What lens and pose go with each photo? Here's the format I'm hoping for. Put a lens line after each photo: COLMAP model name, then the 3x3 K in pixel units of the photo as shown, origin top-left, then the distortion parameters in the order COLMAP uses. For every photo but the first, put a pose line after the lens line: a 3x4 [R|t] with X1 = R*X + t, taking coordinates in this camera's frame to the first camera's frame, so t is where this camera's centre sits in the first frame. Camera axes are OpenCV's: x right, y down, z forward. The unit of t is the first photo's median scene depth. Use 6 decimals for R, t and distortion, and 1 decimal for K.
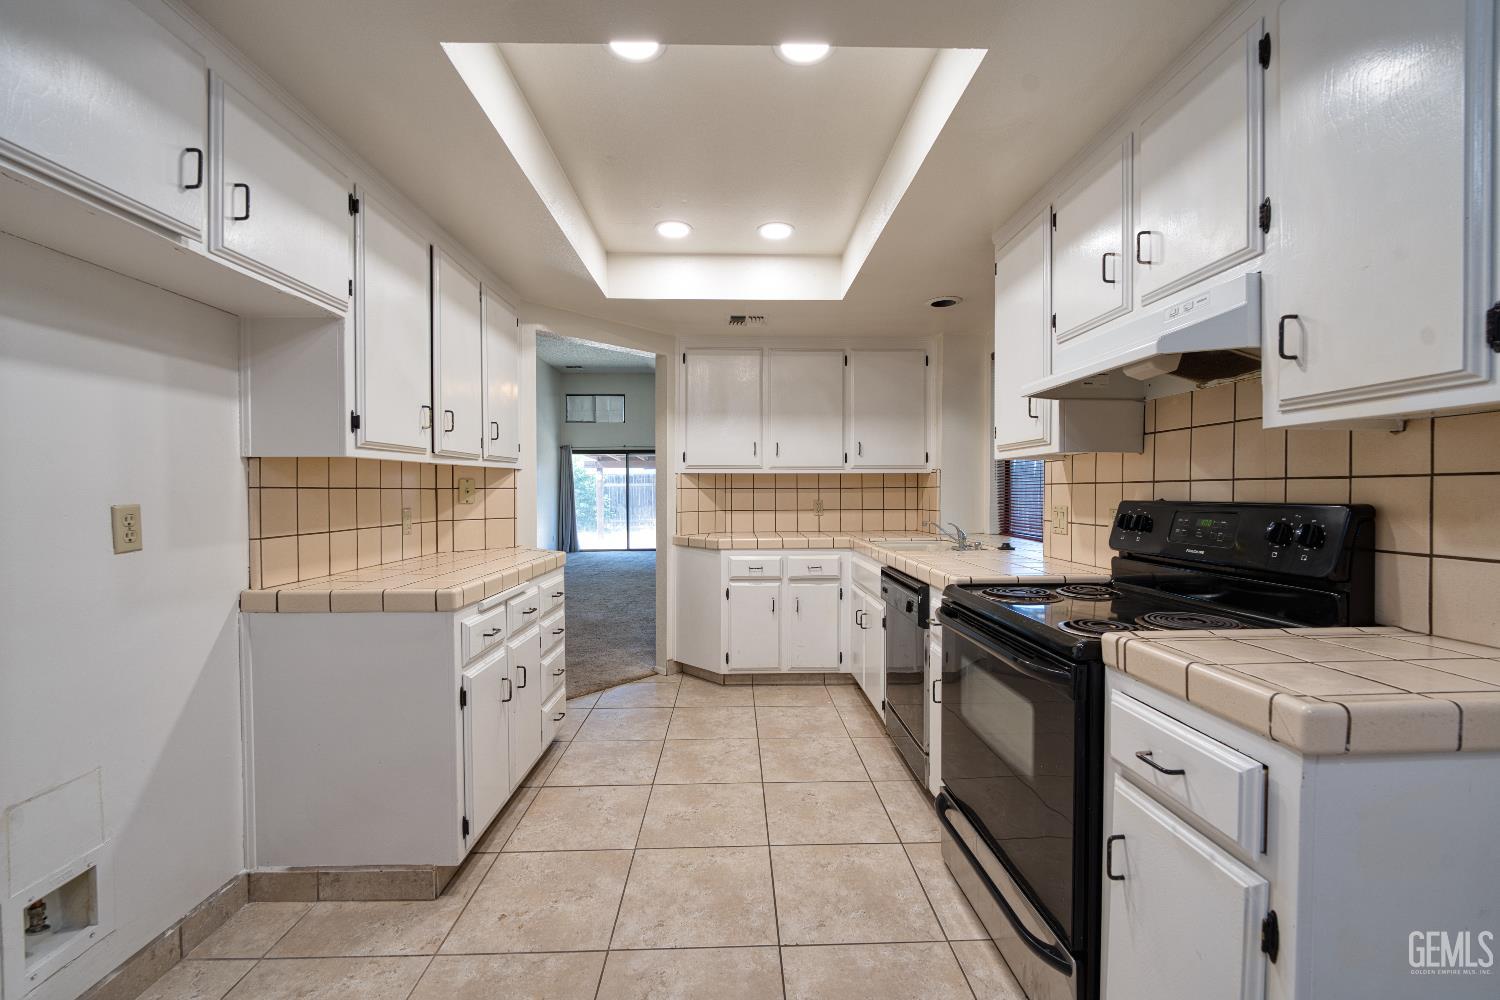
lens RADIAL K [[609.6, 0, 745.3], [0, 609.6, 497.9], [0, 0, 1]] dist [-0.011595, -0.000452]
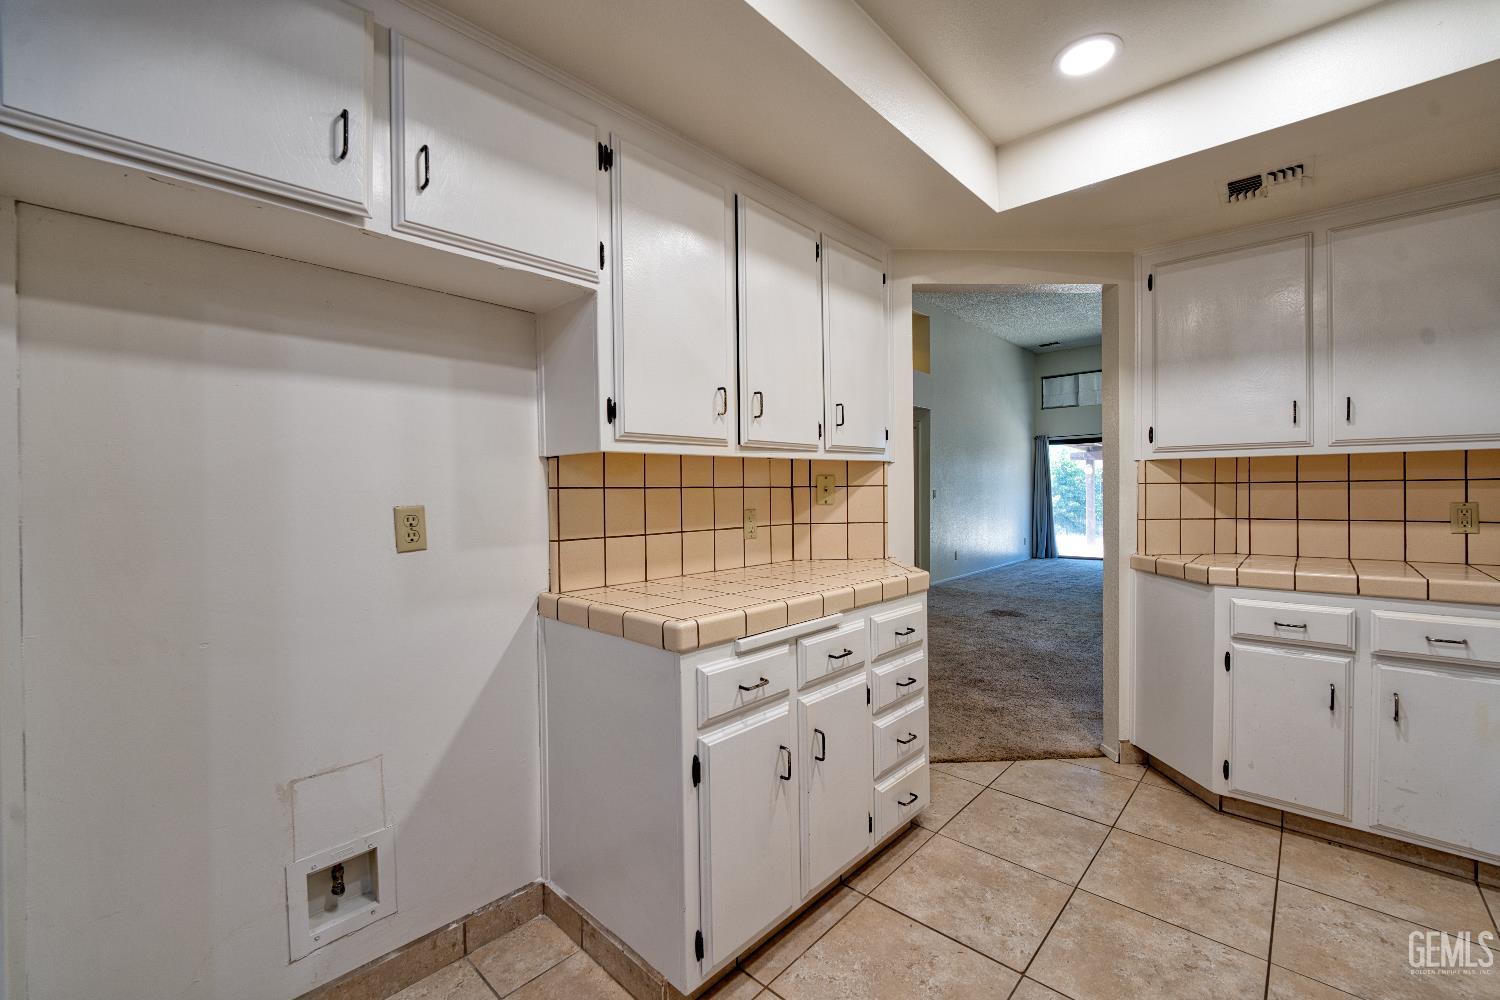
lens RADIAL K [[609.6, 0, 750.4], [0, 609.6, 495.3], [0, 0, 1]] dist [-0.011595, -0.000452]
pose [[0.715907, 0.000832, -0.698195, 0.077799], [-0.000378, 1.000000, 0.000804, -0.005098], [0.698196, -0.000311, 0.715907, 0.413182]]
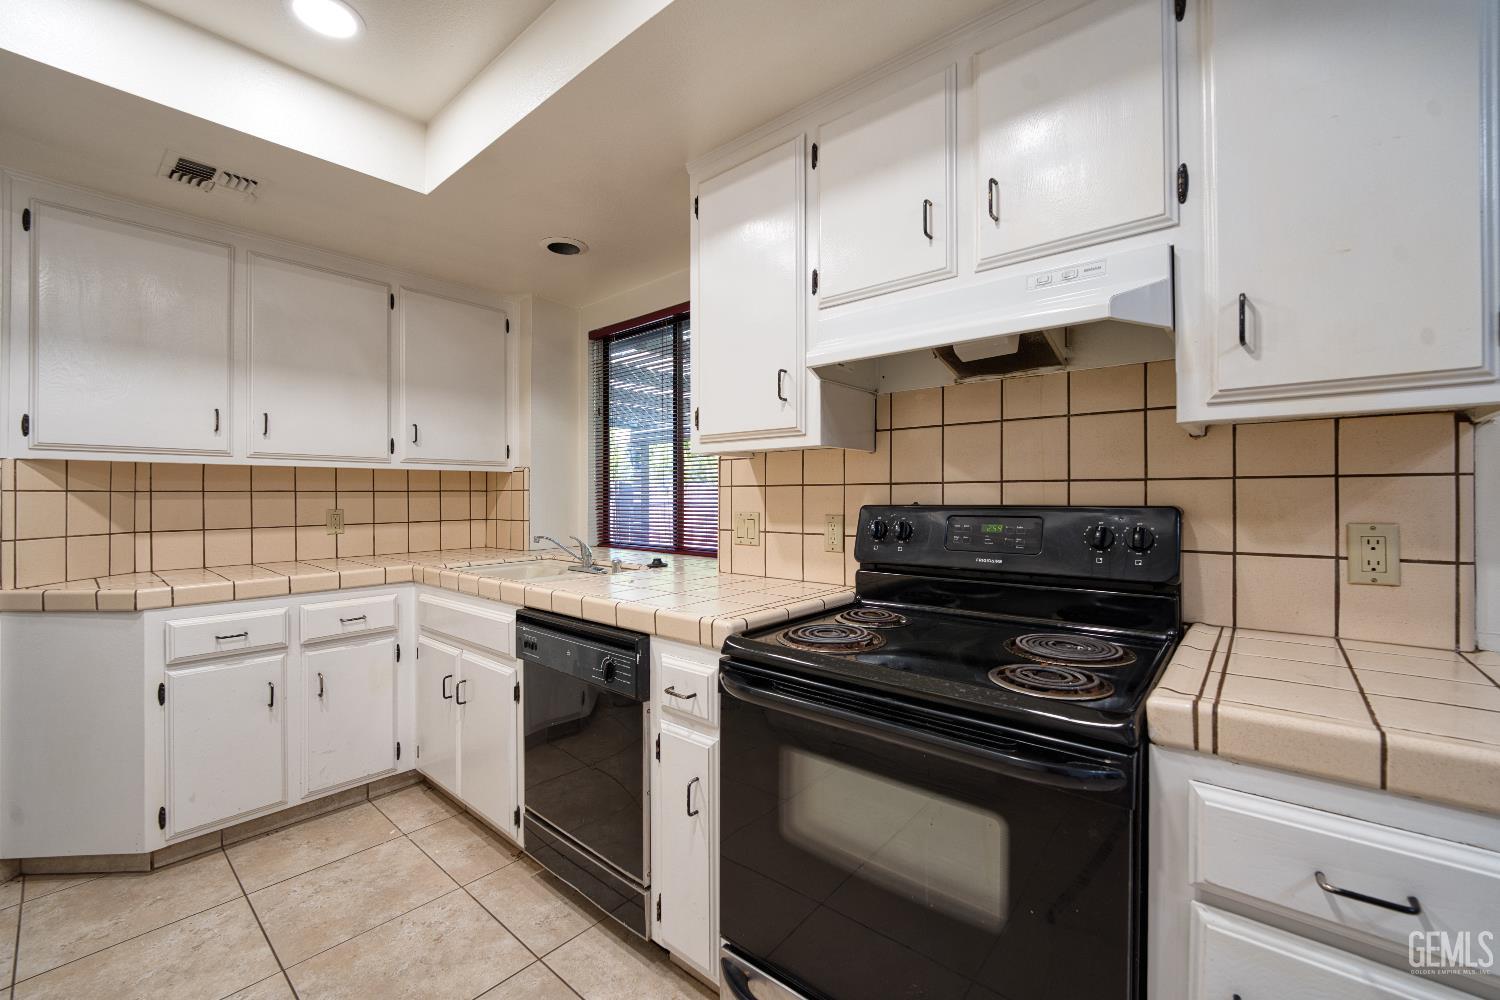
lens RADIAL K [[609.6, 0, 748.2], [0, 609.6, 495.4], [0, 0, 1]] dist [-0.011595, -0.000452]
pose [[0.670930, -0.000749, 0.741520, -0.117594], [0.010191, 0.999914, -0.008211, -0.003441], [-0.741451, 0.013066, 0.670880, 0.453648]]
